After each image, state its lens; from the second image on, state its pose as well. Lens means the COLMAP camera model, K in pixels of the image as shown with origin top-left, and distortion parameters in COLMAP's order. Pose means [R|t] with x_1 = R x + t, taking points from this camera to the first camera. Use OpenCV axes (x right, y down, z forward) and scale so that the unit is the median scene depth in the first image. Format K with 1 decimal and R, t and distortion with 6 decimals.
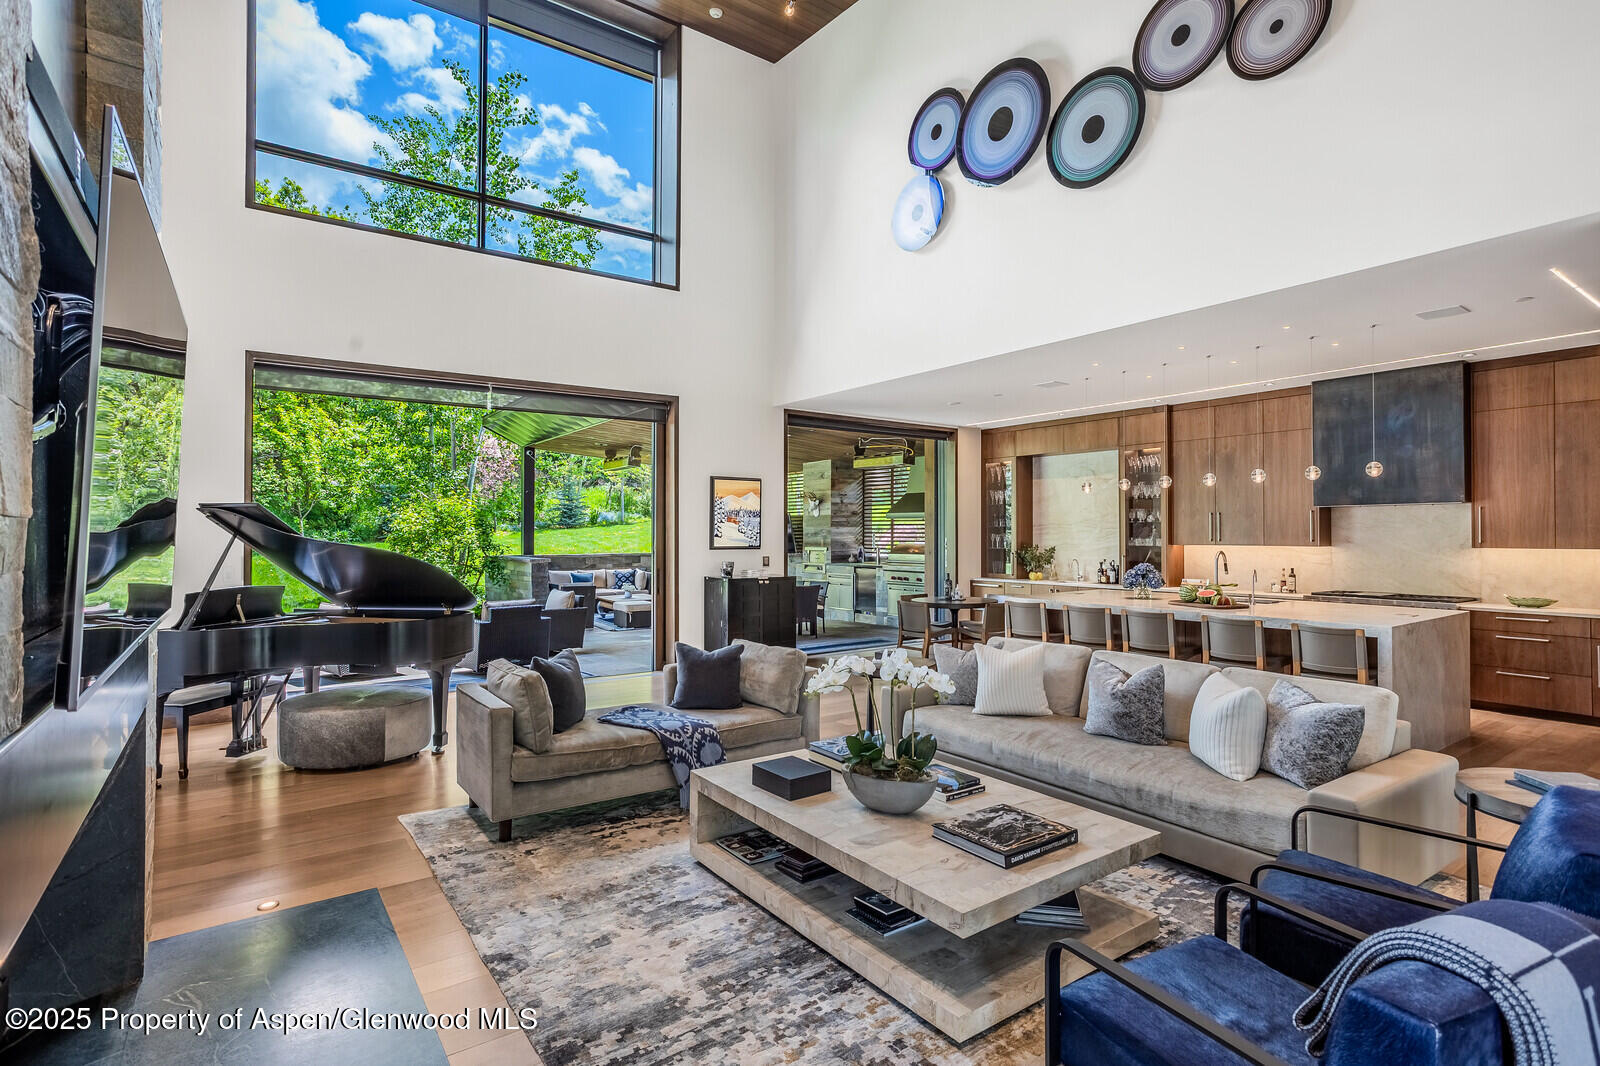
lens RADIAL K [[789.1, 0, 798.1], [0, 789.1, 529.7], [0, 0, 1]] dist [0.003900, -0.000375]
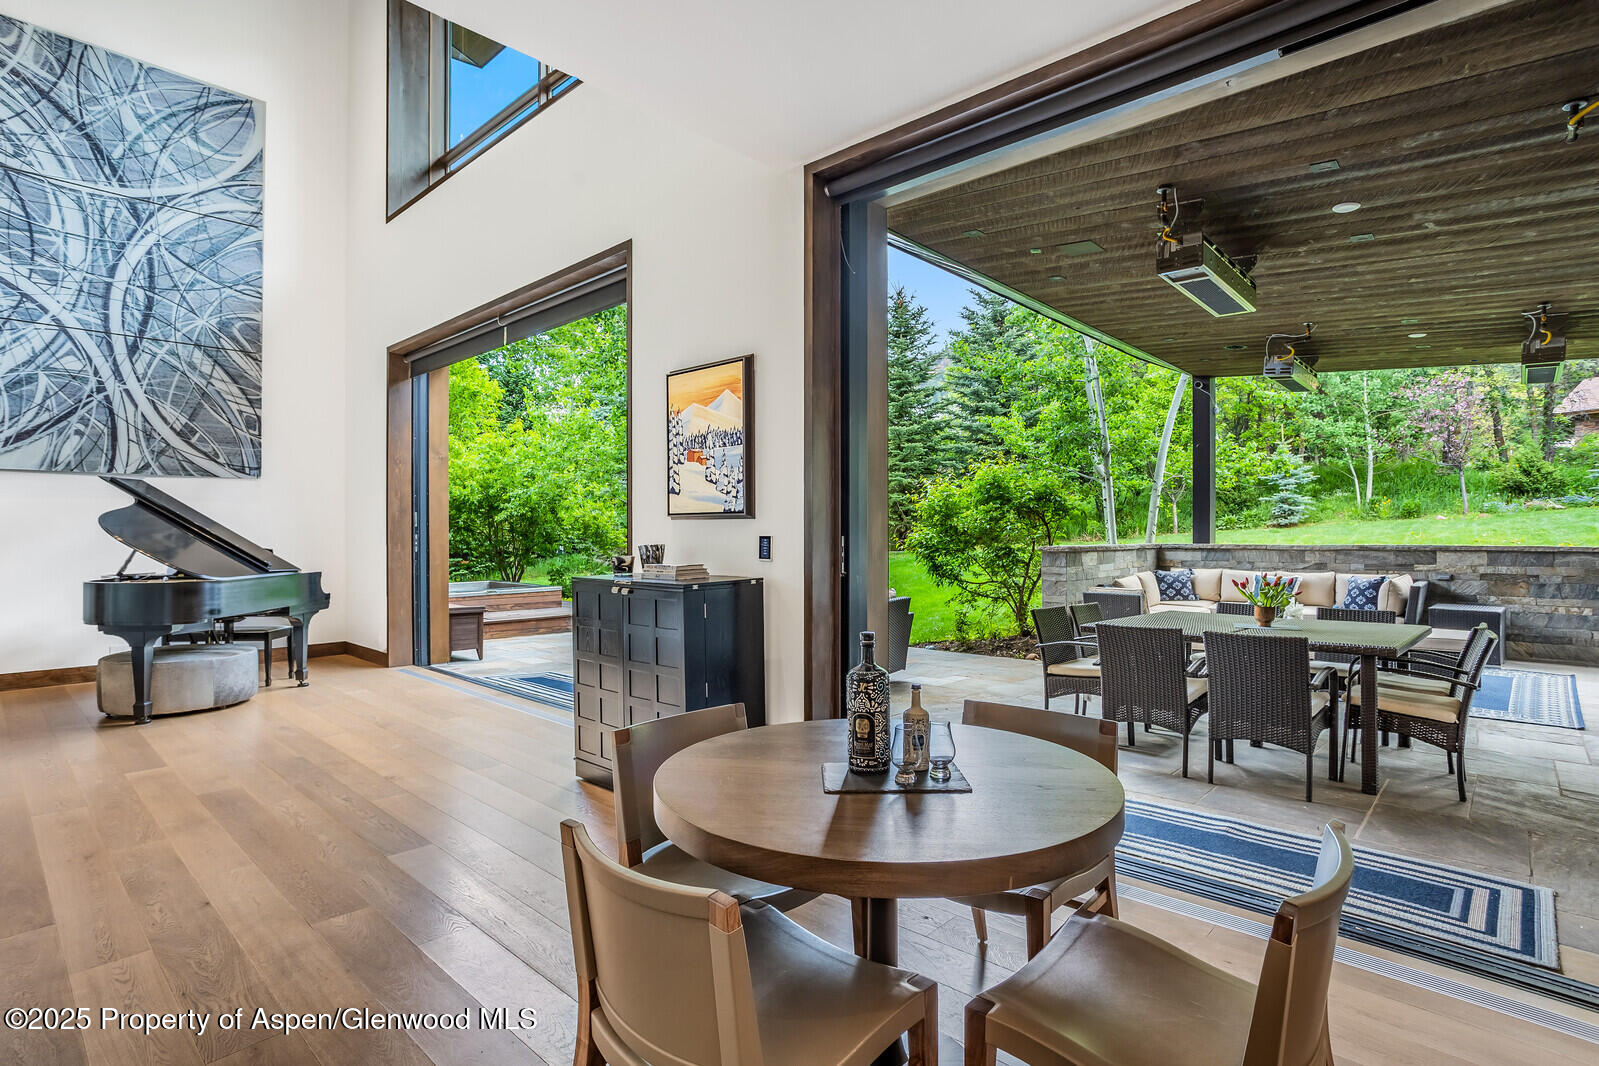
lens RADIAL K [[777.4, 0, 799.5], [0, 777.4, 533.0], [0, 0, 1]] dist [-0.045904, 0.020120]
pose [[0.228515, 0.004814, -0.973528, 0.355393], [0.006492, 0.999958, 0.006469, 0.028741], [0.973519, -0.007798, 0.228474, 0.898227]]
